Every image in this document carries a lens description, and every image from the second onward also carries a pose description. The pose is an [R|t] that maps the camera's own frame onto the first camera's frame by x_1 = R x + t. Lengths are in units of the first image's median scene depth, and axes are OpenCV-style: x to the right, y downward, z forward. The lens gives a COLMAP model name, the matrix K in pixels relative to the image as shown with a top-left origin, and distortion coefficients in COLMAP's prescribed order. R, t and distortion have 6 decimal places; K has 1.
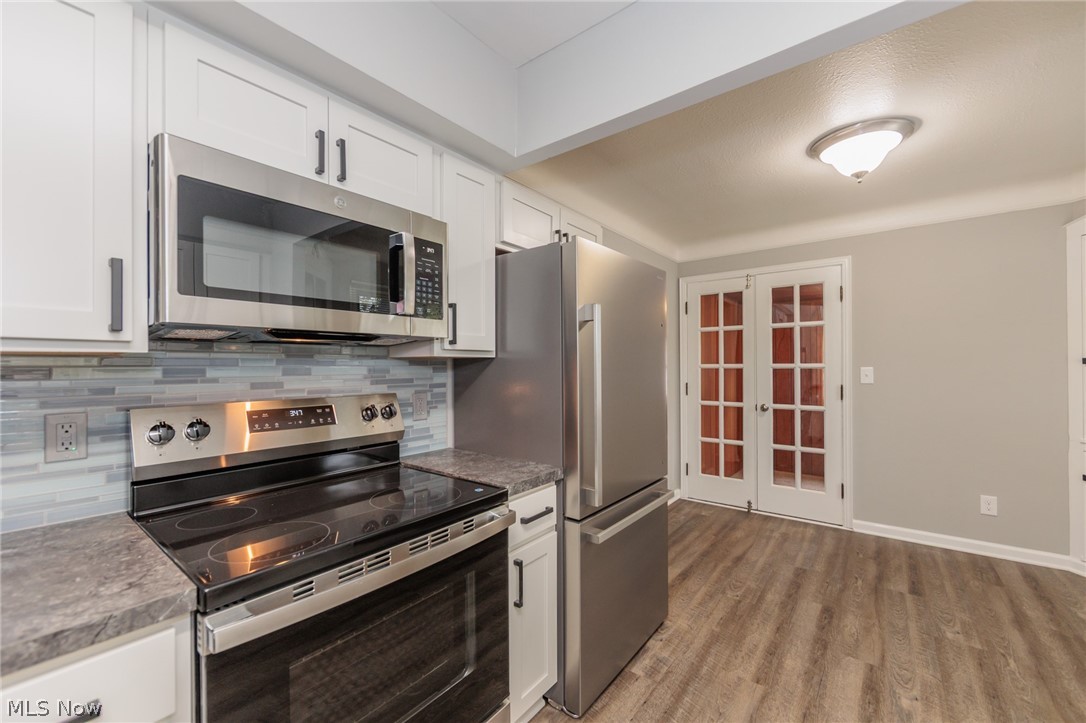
lens RADIAL K [[433.0, 0, 549.9], [0, 433.0, 362.8], [0, 0, 1]] dist [-0.003278, -0.000235]
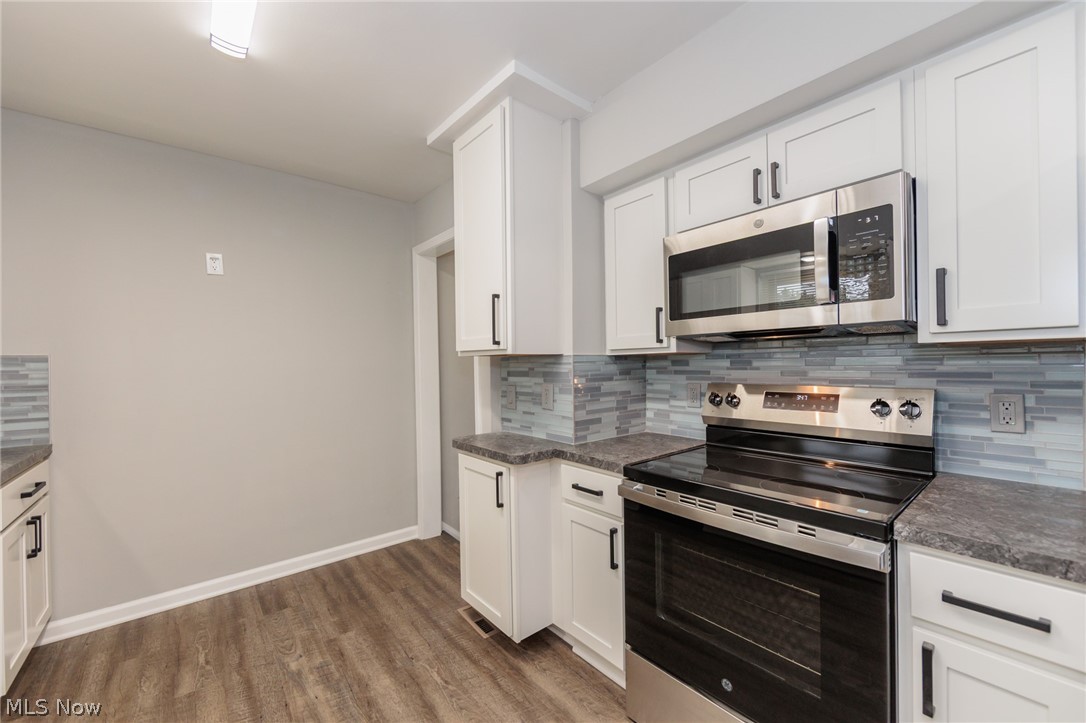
lens RADIAL K [[455.2, 0, 543.0], [0, 455.2, 361.5], [0, 0, 1]] dist [-0.000385, -0.000008]
pose [[-0.217207, 0.017460, -0.975969, 0.877558], [0.033935, 0.999371, 0.010326, -0.021683], [0.975535, -0.030876, -0.217663, 0.671017]]
